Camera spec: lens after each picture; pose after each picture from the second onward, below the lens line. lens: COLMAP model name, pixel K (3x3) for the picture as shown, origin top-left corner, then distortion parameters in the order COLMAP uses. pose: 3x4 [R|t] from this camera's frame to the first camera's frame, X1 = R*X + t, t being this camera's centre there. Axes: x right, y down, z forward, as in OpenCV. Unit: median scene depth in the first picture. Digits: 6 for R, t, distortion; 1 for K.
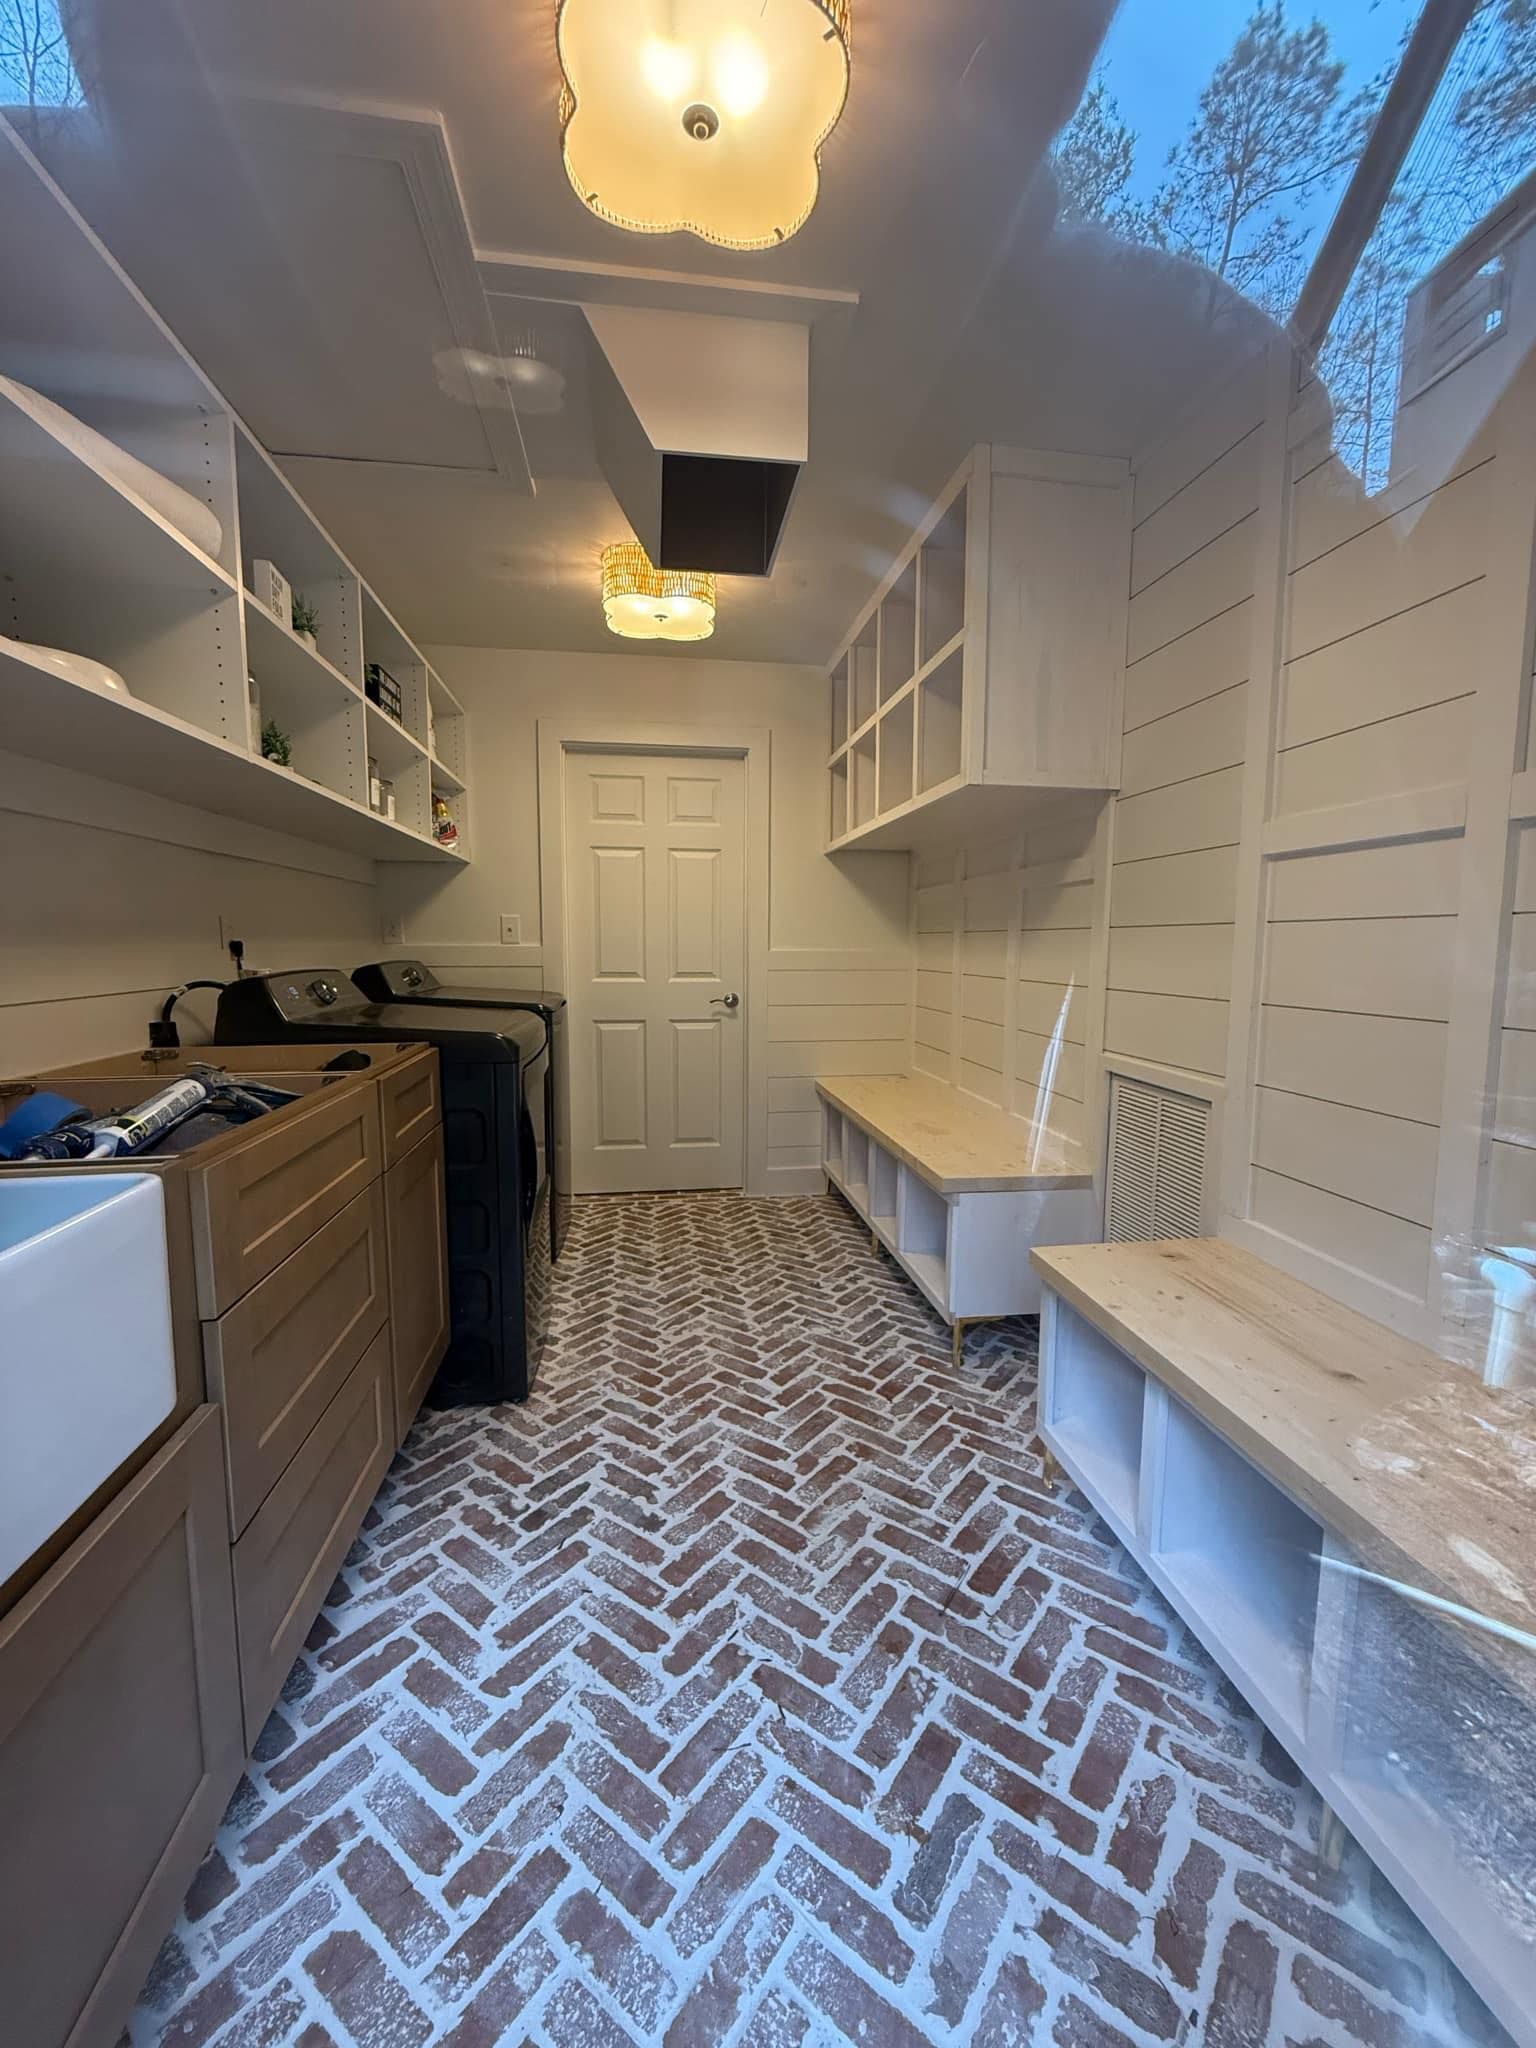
lens RADIAL K [[828.4, 0, 768.0], [0, 828.4, 1024.0], [0, 0, 1]] dist [0.000248, -0.000025]
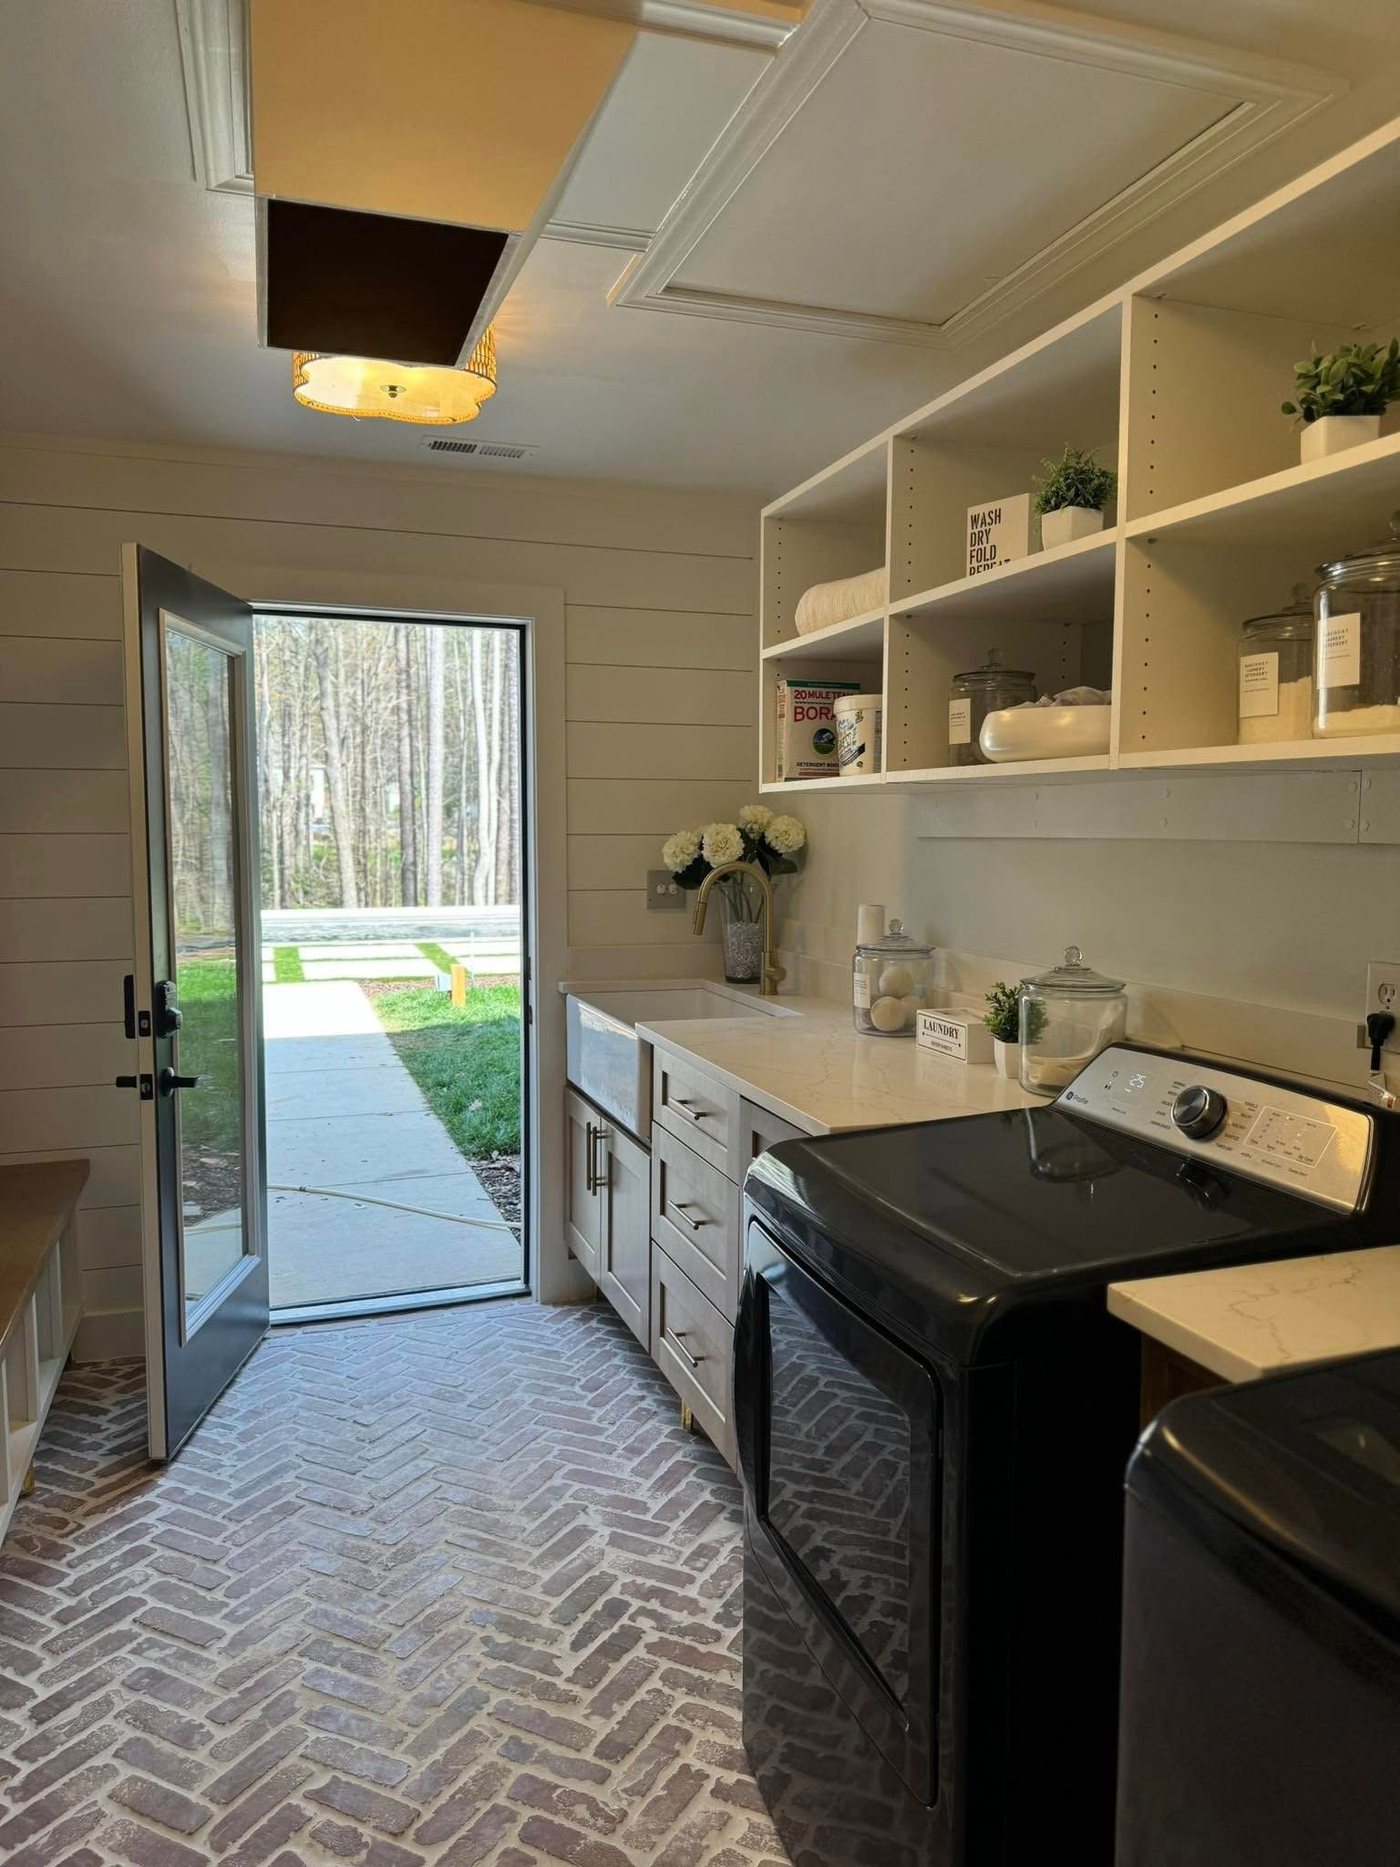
lens RADIAL K [[1298.7, 0, 700.0], [0, 1298.7, 933.5], [0, 0, 1]] dist [0.001329, 0.000990]
pose [[-0.983909, 0.009522, -0.178418, -0.123522], [-0.023196, 0.983320, 0.180397, -0.358693], [0.177160, 0.181633, -0.967276, 2.157391]]
